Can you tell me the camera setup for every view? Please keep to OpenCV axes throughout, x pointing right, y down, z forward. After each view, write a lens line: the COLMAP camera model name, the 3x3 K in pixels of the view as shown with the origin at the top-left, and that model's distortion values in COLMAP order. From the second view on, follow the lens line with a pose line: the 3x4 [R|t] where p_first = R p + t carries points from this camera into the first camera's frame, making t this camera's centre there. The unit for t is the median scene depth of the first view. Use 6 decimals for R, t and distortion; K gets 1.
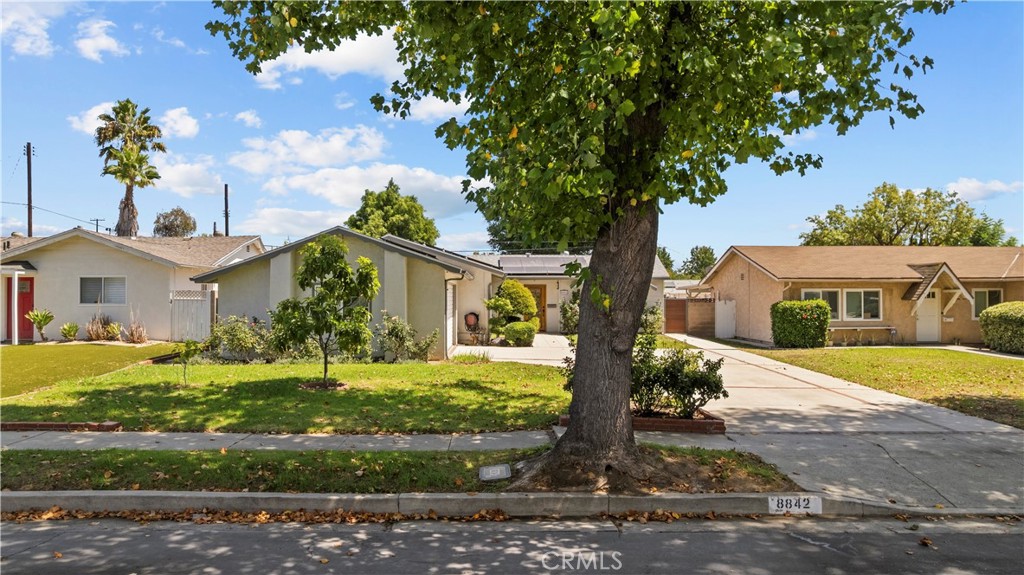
lens RADIAL K [[652.3, 0, 512.0], [0, 652.3, 287.5], [0, 0, 1]] dist [-0.049316, 0.016864]
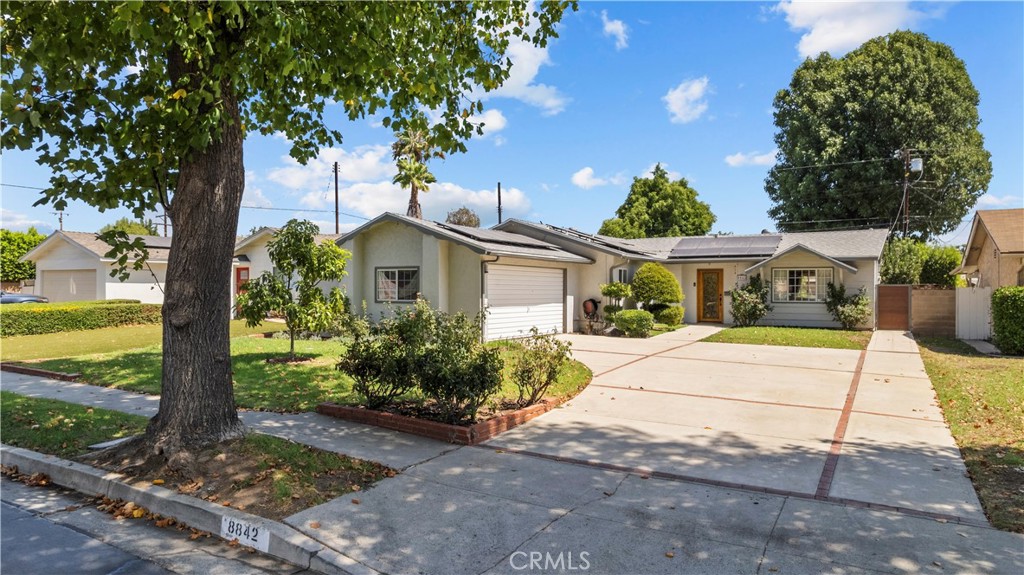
lens RADIAL K [[652.3, 0, 512.0], [0, 652.3, 287.5], [0, 0, 1]] dist [-0.049316, 0.016864]
pose [[0.851395, 0.000738, -0.524525, 0.320399], [0.005706, 0.999927, 0.010669, 0.011645], [0.524495, -0.012077, 0.851328, 0.150372]]
